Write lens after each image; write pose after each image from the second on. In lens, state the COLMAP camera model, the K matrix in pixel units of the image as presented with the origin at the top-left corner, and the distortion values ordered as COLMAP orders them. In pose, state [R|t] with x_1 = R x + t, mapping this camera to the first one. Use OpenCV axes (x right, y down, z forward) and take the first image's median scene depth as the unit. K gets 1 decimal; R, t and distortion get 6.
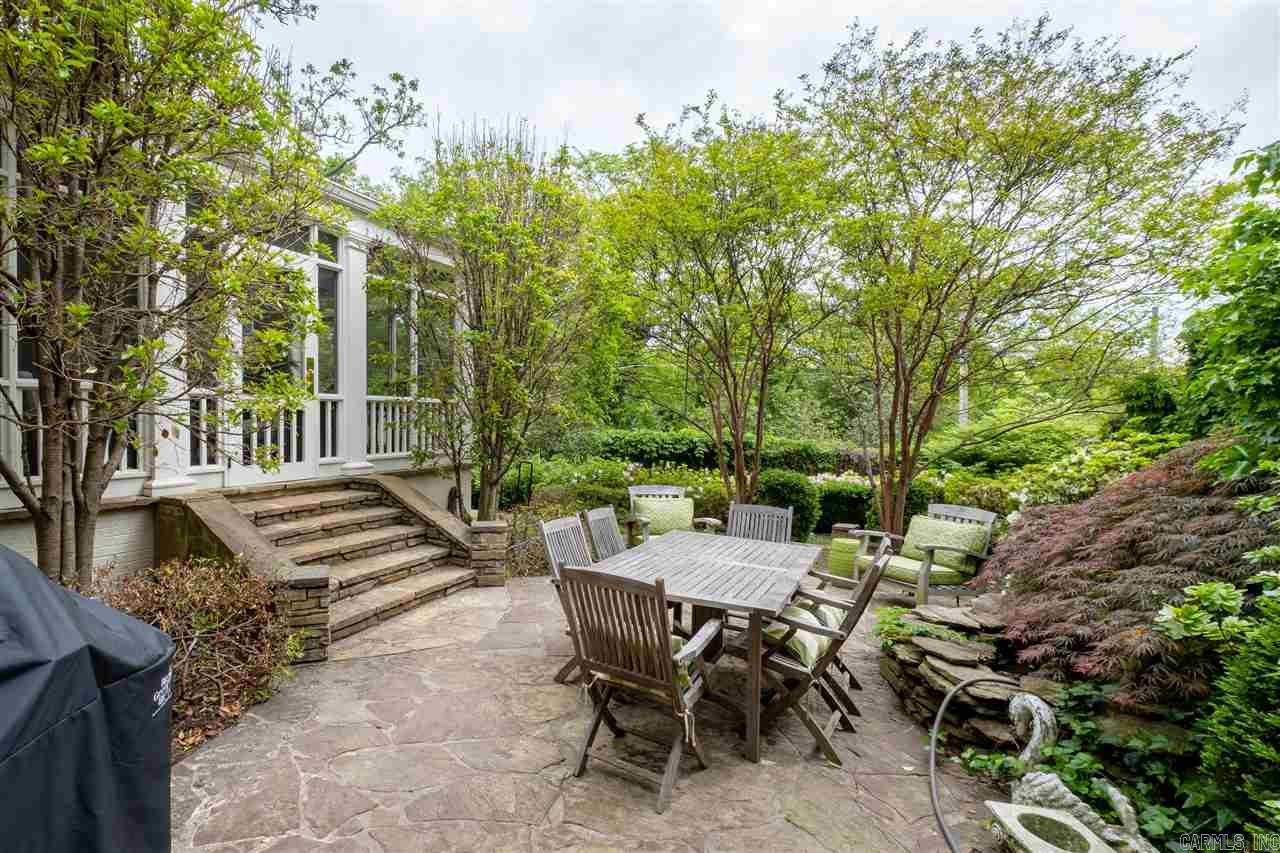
lens RADIAL K [[540.0, 0, 640.0], [0, 540.0, 426.5], [0, 0, 1]] dist [-0.000005, -0.000028]
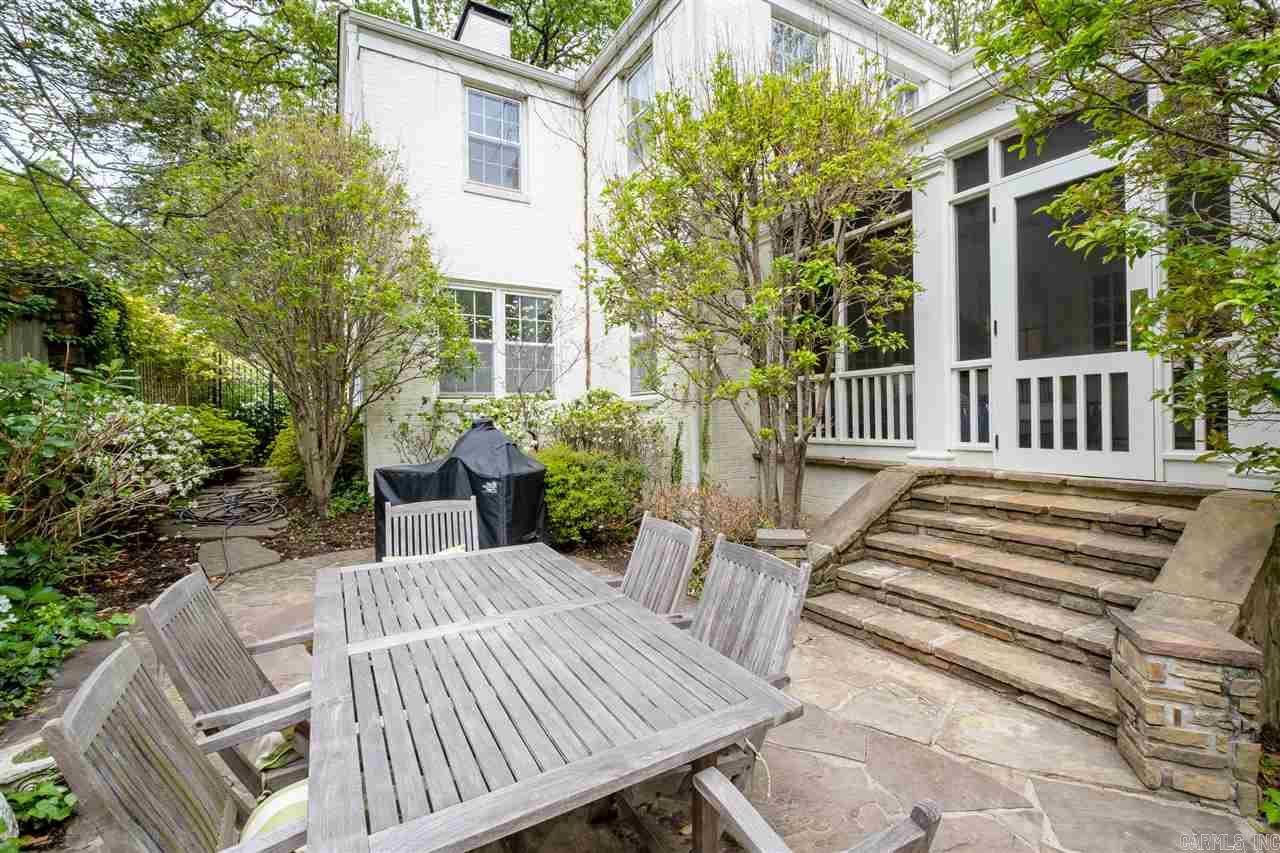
lens RADIAL K [[540.0, 0, 640.0], [0, 540.0, 426.5], [0, 0, 1]] dist [-0.000005, -0.000028]
pose [[-0.548923, 0.043147, -0.834759, 0.341543], [0.011692, 0.998965, 0.043946, -0.007471], [0.835791, 0.014363, -0.548859, 1.026561]]
